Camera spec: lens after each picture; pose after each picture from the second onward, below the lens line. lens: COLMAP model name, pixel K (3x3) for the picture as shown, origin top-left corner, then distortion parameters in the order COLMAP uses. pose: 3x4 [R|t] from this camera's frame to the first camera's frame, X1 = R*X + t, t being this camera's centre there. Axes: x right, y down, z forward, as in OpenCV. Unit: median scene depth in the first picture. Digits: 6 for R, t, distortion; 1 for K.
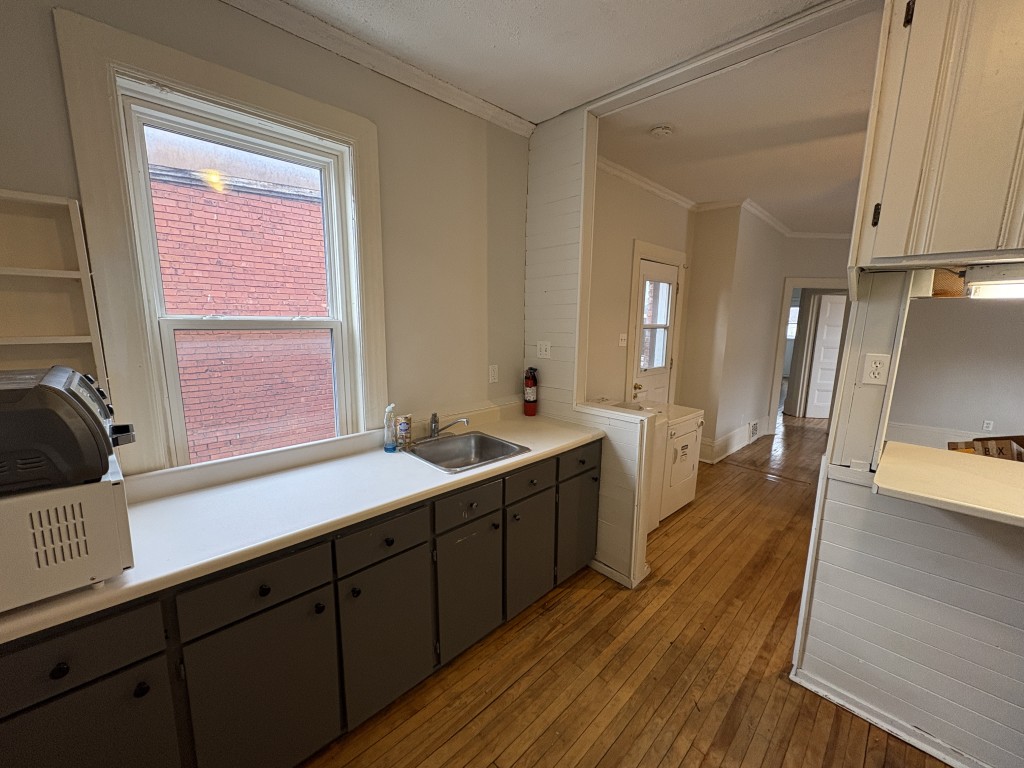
lens RADIAL K [[404.3, 0, 512.0], [0, 404.3, 384.0], [0, 0, 1]] dist [-0.000393, -0.000162]
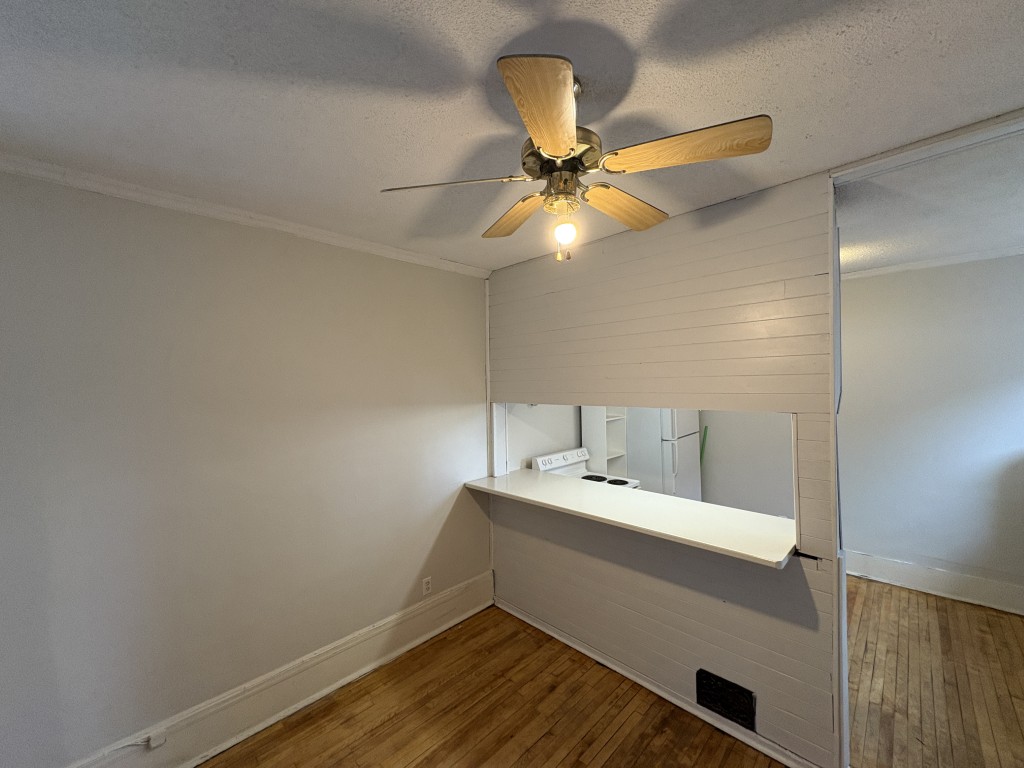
lens RADIAL K [[402.3, 0, 512.0], [0, 402.3, 384.0], [0, 0, 1]] dist [-0.000424, 0.000309]
pose [[-0.999765, 0.009052, -0.019722, 1.456546], [0.005763, 0.986961, 0.160858, -0.388867], [0.020921, 0.160707, -0.986780, 1.713589]]
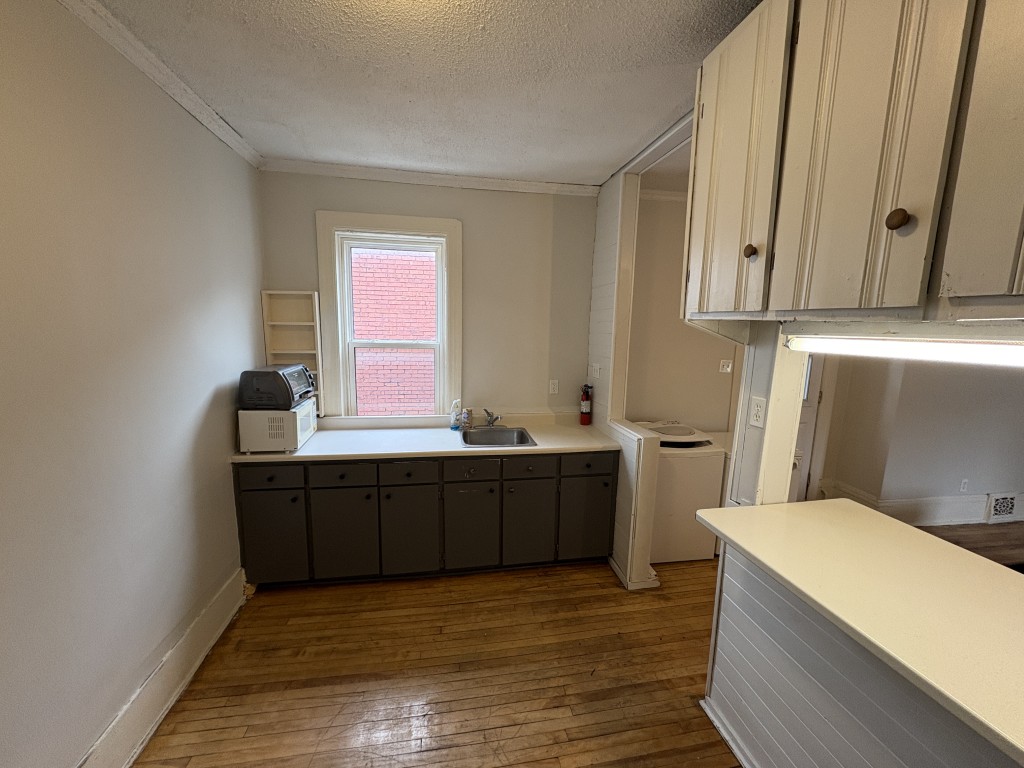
lens RADIAL K [[402.3, 0, 512.0], [0, 402.3, 384.0], [0, 0, 1]] dist [-0.000424, 0.000309]
pose [[0.825383, 0.088095, -0.557657, 0.737065], [-0.101646, 0.994798, 0.006706, -0.039305], [0.555347, 0.051148, 0.830044, -0.155456]]
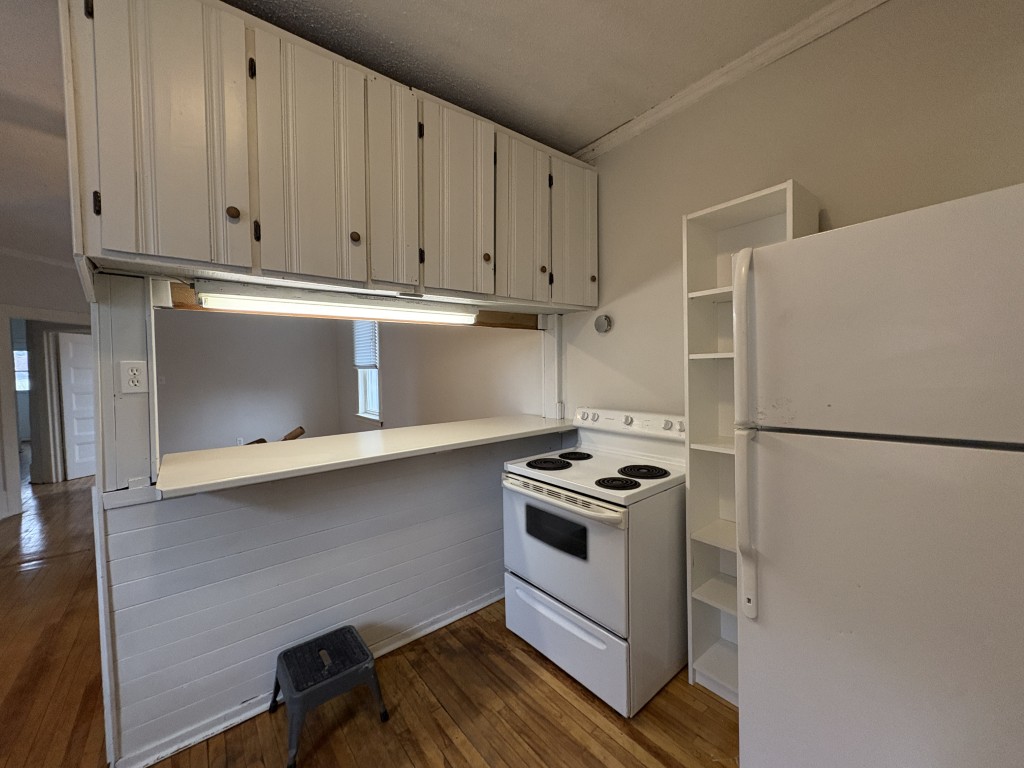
lens RADIAL K [[402.3, 0, 512.0], [0, 402.3, 384.0], [0, 0, 1]] dist [-0.000424, 0.000309]
pose [[0.087735, -0.053604, 0.994701, 0.030329], [0.179313, 0.983090, 0.037162, 0.080537], [-0.979872, 0.175102, 0.095864, 0.034442]]
